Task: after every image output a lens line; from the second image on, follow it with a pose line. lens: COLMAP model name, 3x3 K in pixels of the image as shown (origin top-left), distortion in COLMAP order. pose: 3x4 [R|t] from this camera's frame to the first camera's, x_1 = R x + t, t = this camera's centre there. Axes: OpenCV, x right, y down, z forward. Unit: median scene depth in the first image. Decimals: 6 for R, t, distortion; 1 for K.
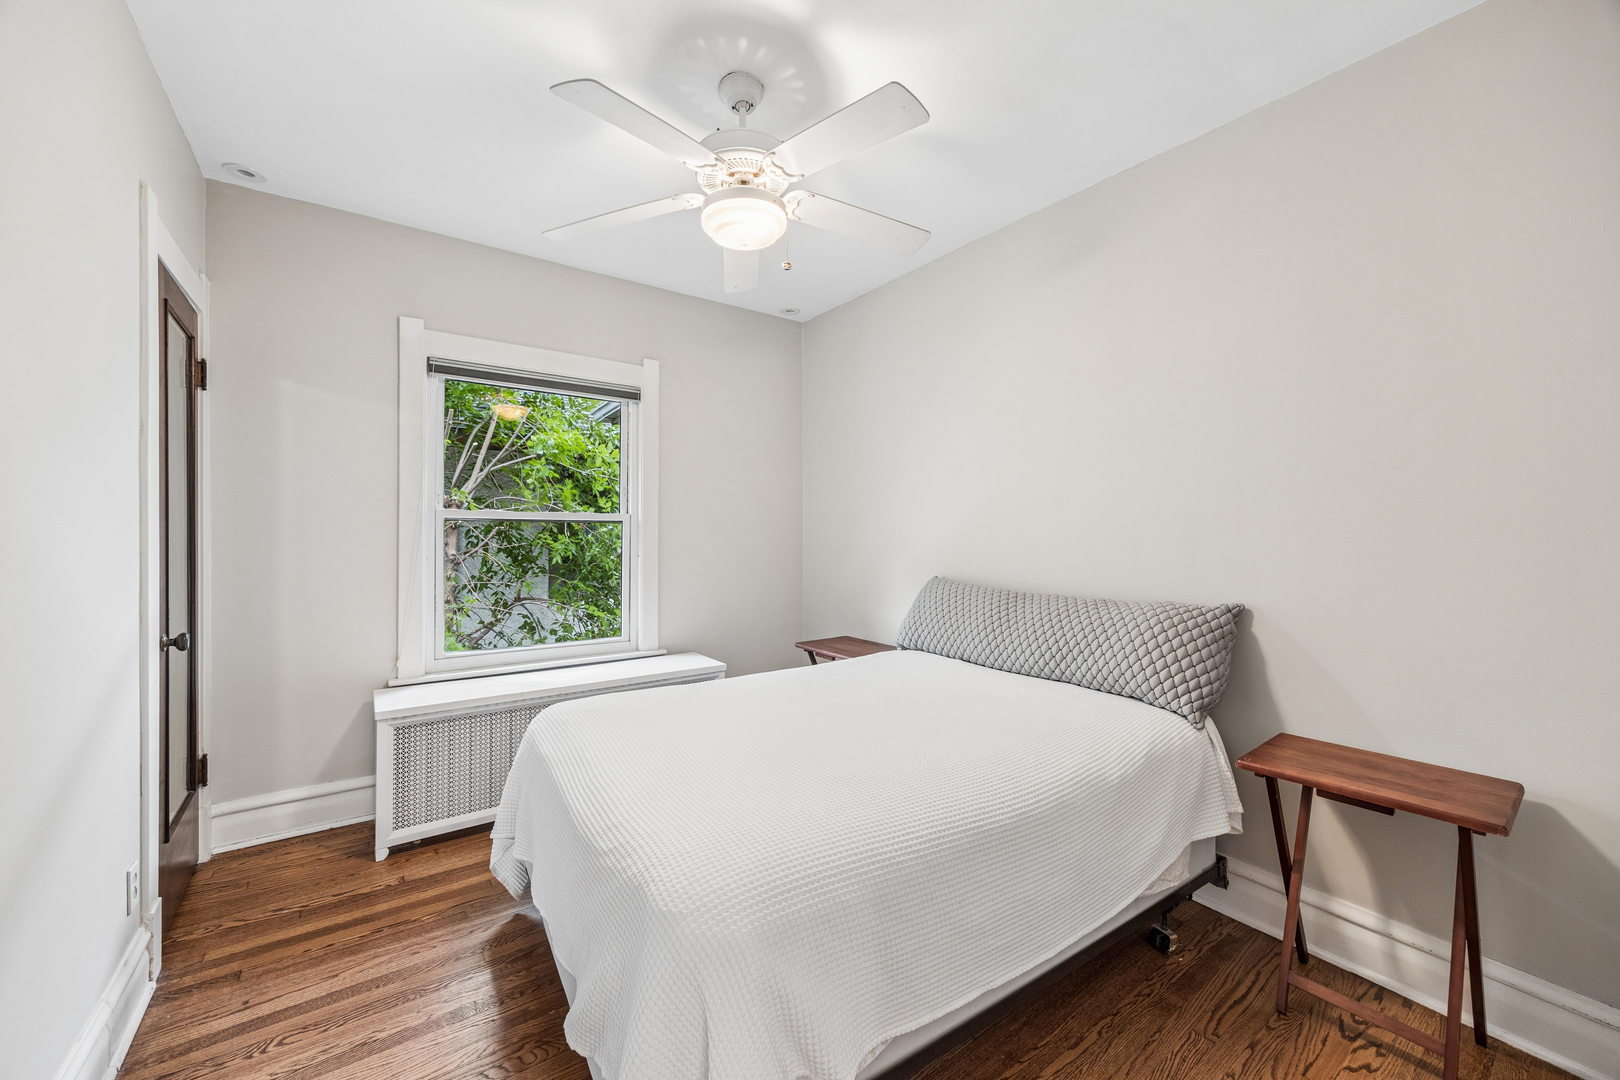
lens RADIAL K [[621.9, 0, 809.9], [0, 621.9, 543.6], [0, 0, 1]] dist [0.010904, 0.000074]
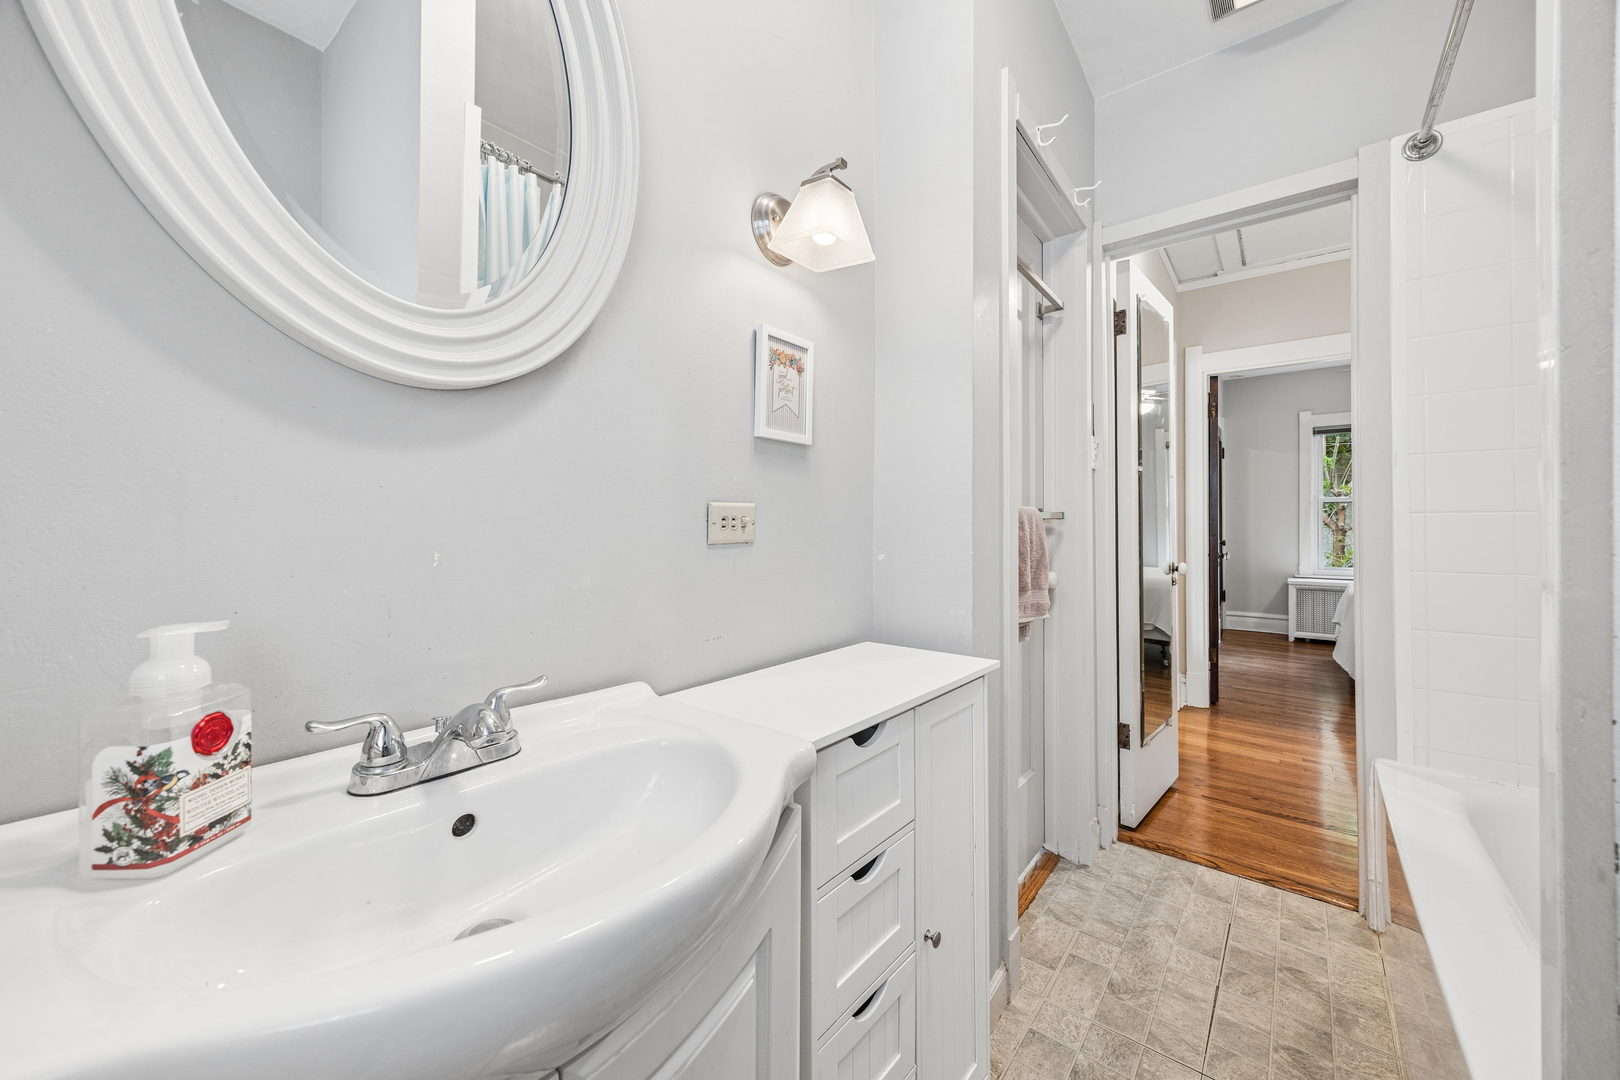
lens RADIAL K [[621.9, 0, 809.5], [0, 621.9, 538.7], [0, 0, 1]] dist [0.010904, 0.000074]
pose [[0.298698, -0.003952, -0.954340, 1.021985], [-0.002653, 0.999984, -0.004972, 0.112882], [0.954344, 0.004017, 0.298683, -1.432445]]
